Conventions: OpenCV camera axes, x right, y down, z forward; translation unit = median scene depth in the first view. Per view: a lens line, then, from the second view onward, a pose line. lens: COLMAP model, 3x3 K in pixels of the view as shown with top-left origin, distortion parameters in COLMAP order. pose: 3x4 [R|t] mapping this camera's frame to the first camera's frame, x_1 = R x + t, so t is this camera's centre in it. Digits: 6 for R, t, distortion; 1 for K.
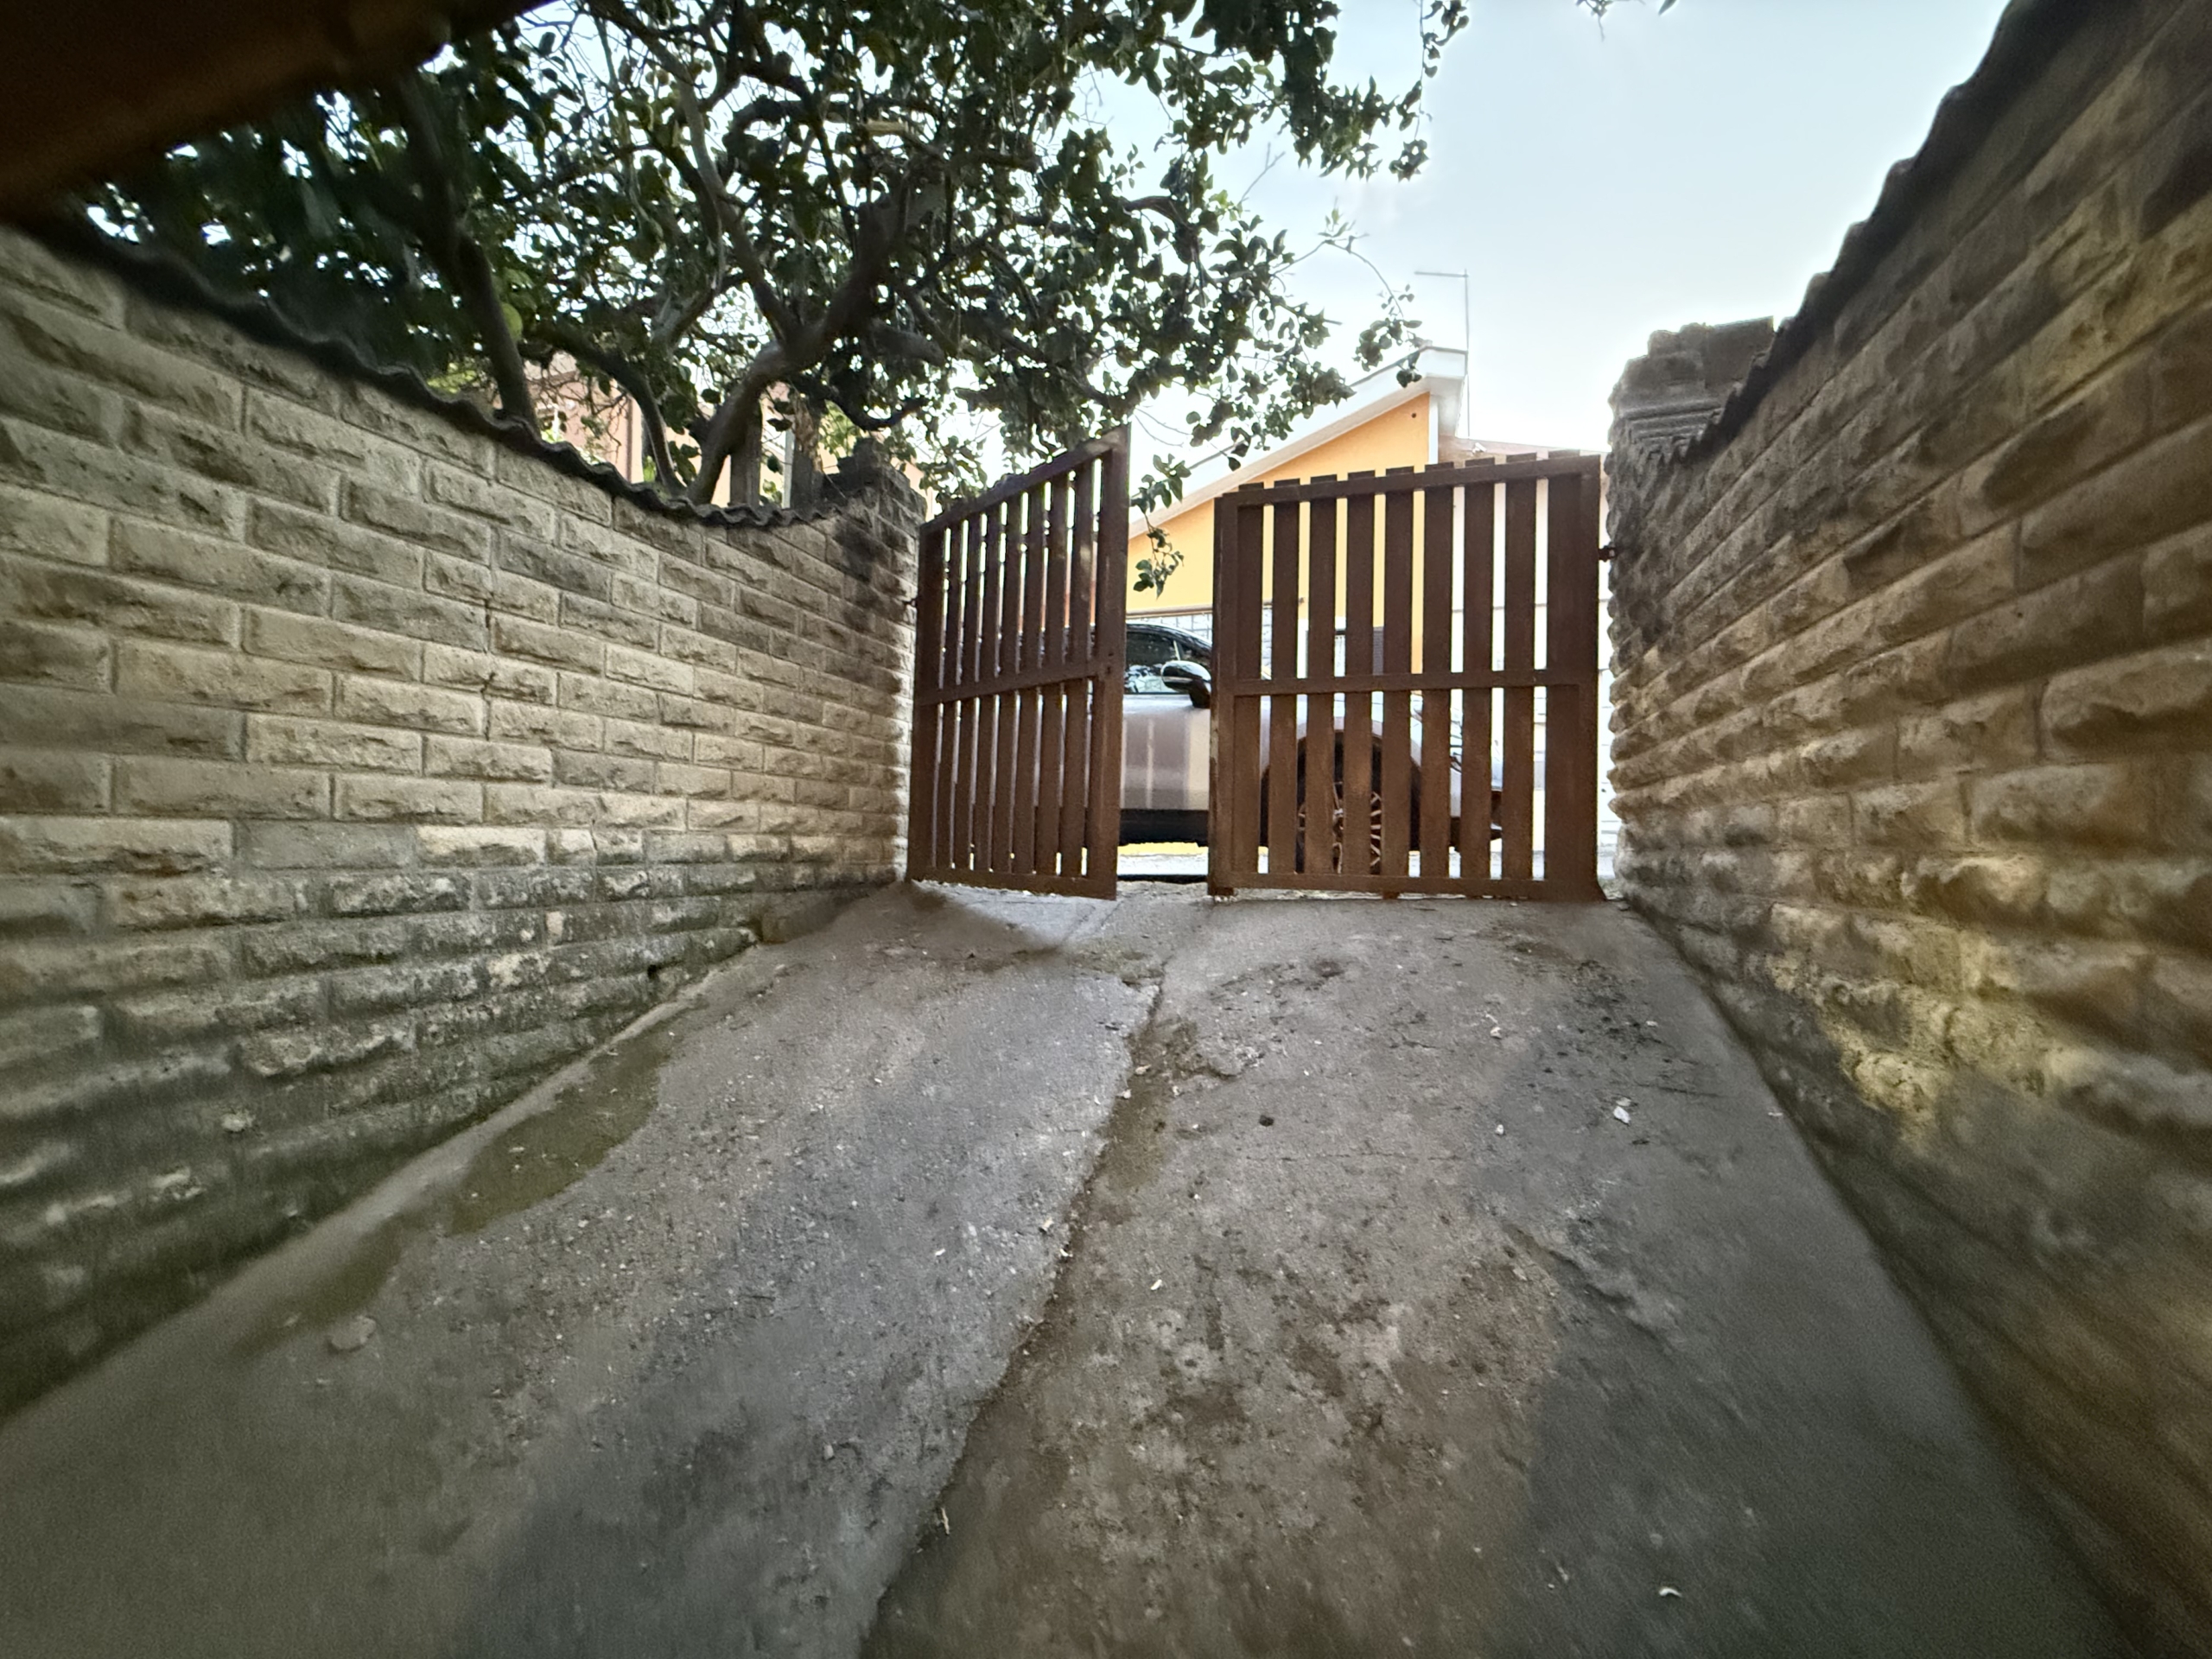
lens RADIAL K [[881.1, 0, 1109.3], [0, 881.1, 822.6], [0, 0, 1]] dist [-0.000668, 0.000068]
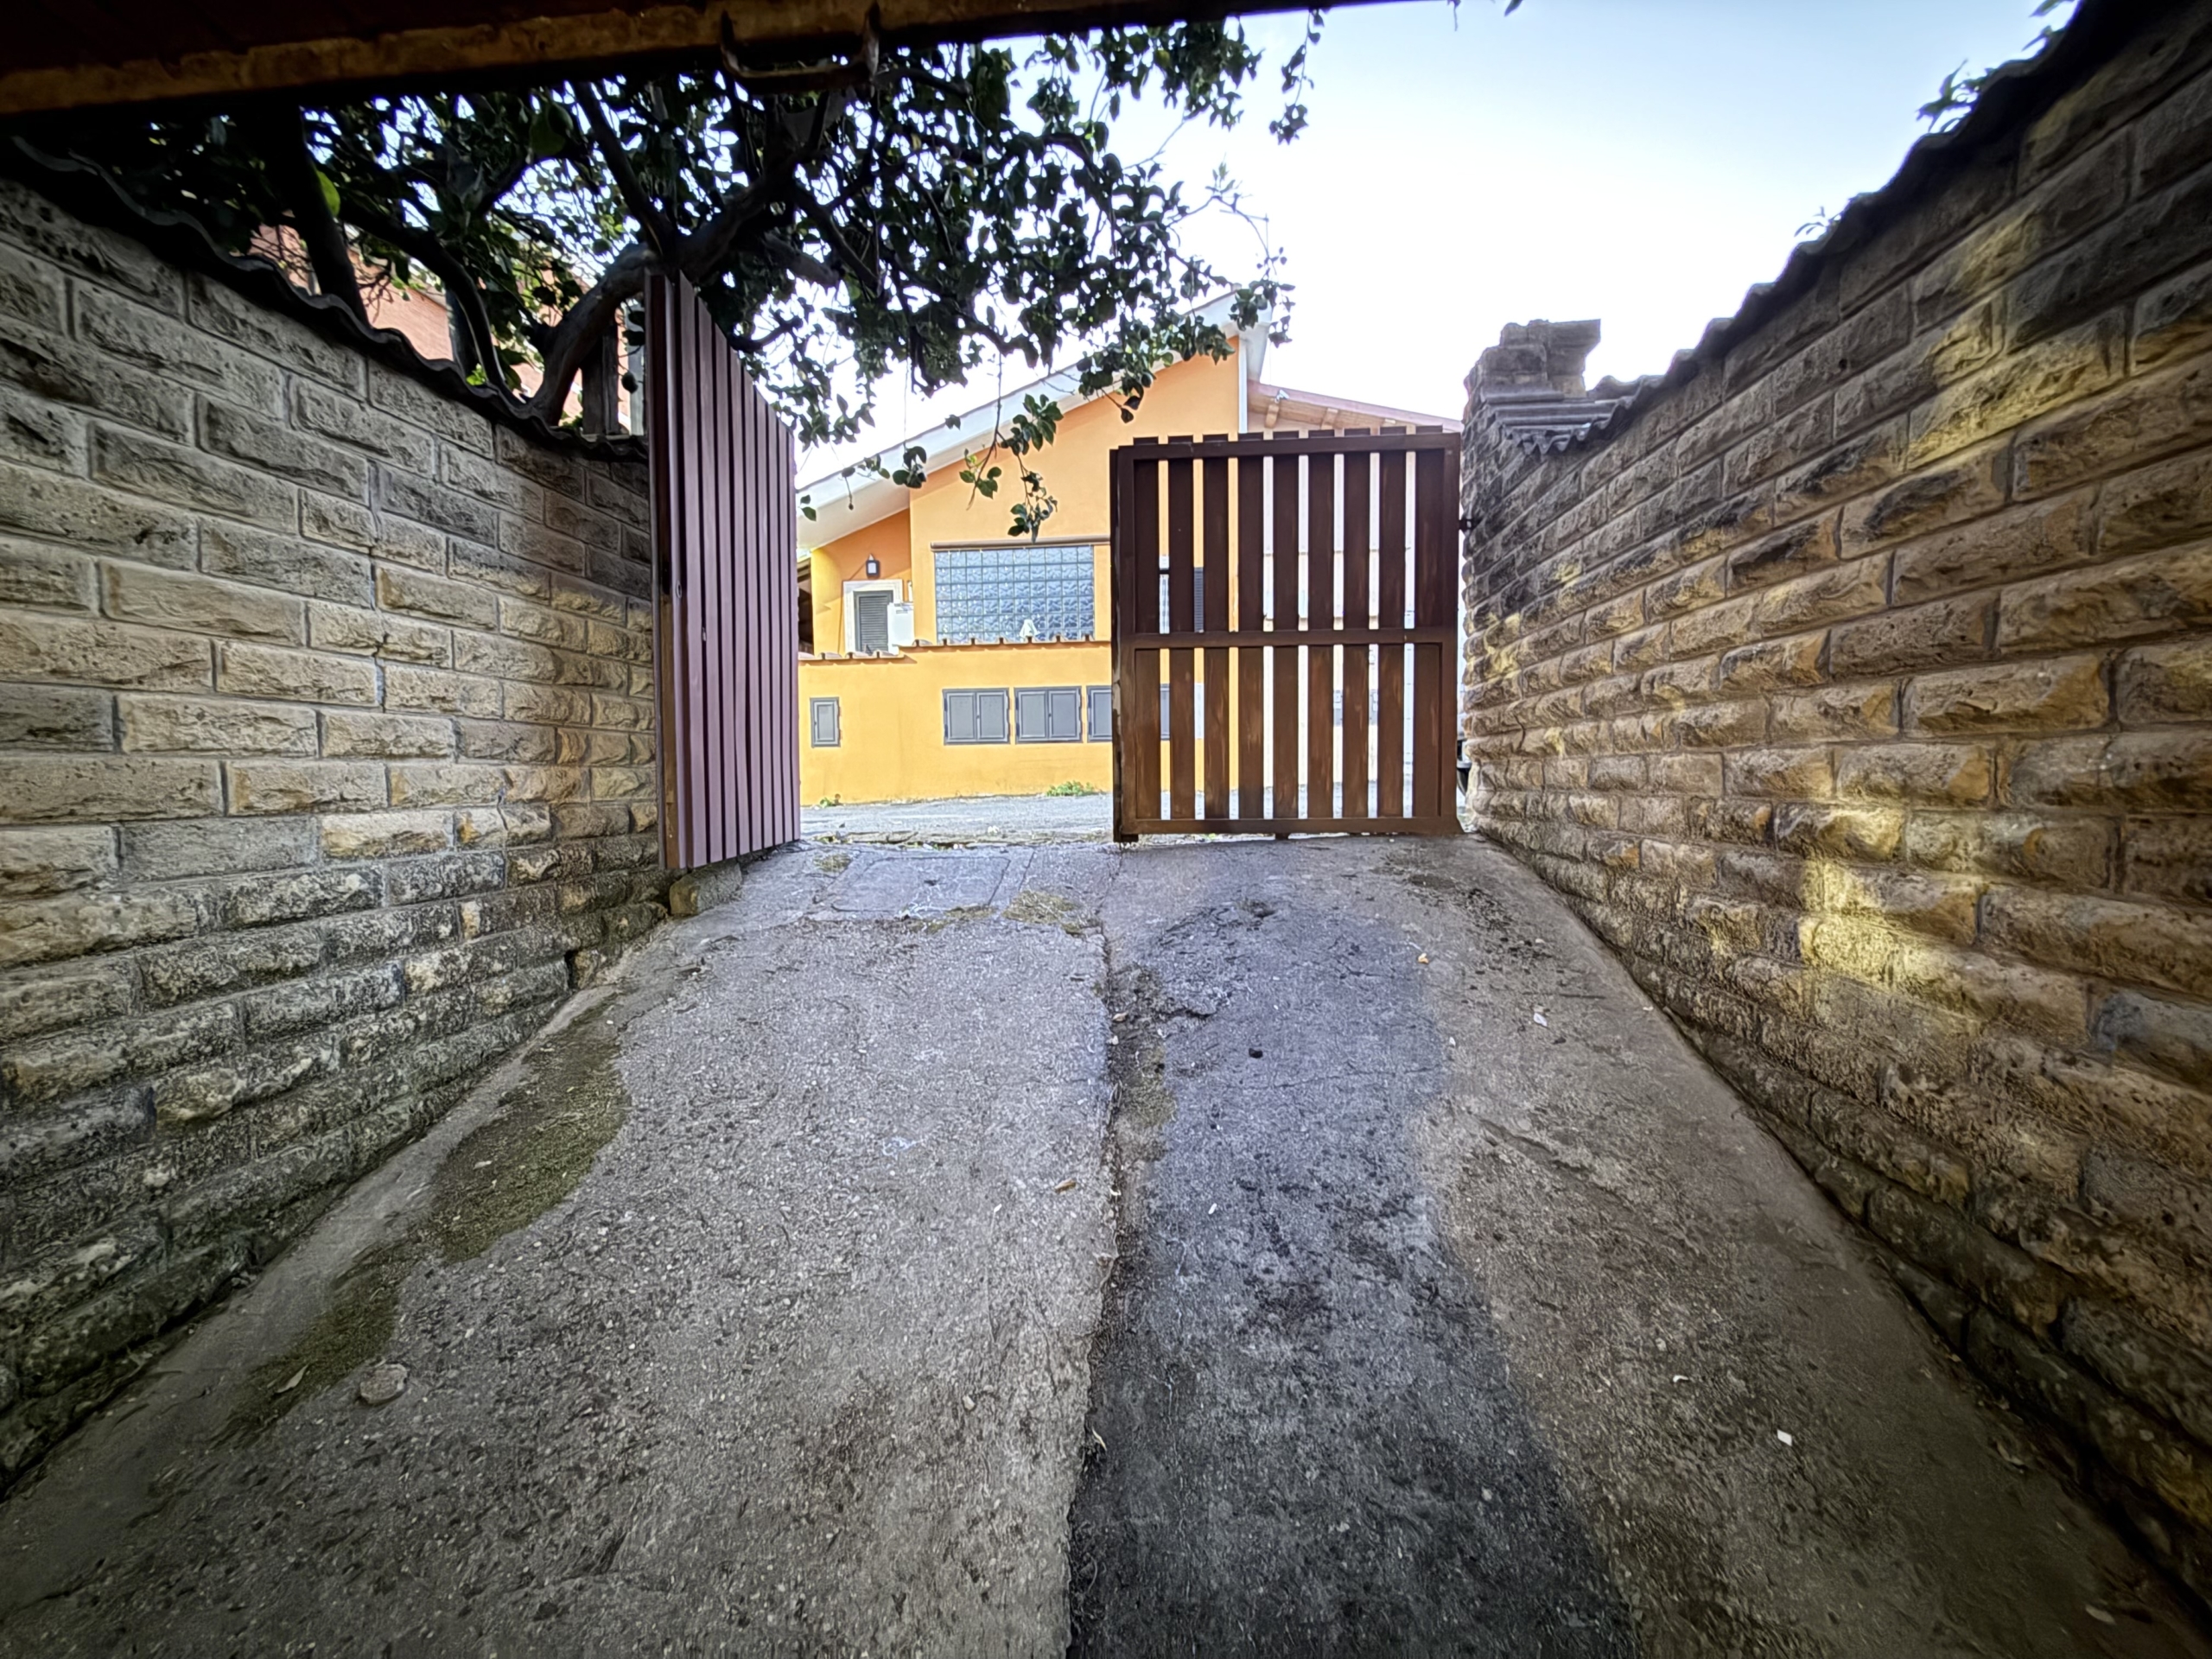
lens RADIAL K [[881.1, 0, 1108.8], [0, 881.1, 821.7], [0, 0, 1]] dist [-0.000668, 0.000068]
pose [[0.972949, -0.039017, 0.227701, -0.255453], [0.021736, 0.996723, 0.077915, -0.045463], [-0.229995, -0.070858, 0.970609, -0.016450]]
